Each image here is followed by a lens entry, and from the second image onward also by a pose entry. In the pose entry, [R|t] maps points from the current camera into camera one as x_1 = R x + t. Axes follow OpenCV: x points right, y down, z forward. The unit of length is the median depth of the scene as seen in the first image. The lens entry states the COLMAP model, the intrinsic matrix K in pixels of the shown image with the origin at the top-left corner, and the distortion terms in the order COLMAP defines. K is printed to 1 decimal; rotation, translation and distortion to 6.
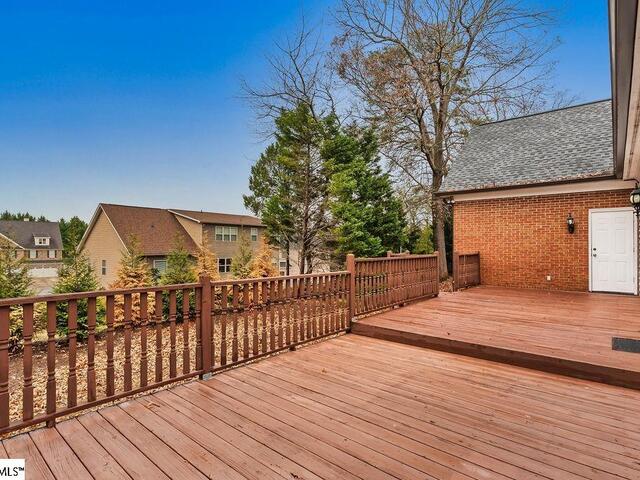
lens RADIAL K [[360.3, 0, 319.2], [0, 360.3, 243.2], [0, 0, 1]] dist [0.001057, 0.001877]
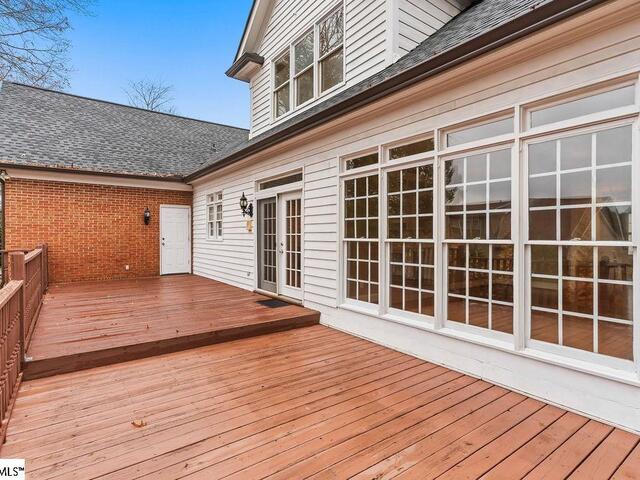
lens RADIAL K [[360.3, 0, 324.1], [0, 360.3, 234.3], [0, 0, 1]] dist [0.001057, 0.001877]
pose [[0.192364, -0.000730, 0.981323, -0.284760], [-0.004327, 0.999989, 0.001592, -0.002124], [-0.981314, -0.004553, 0.192359, 0.261994]]
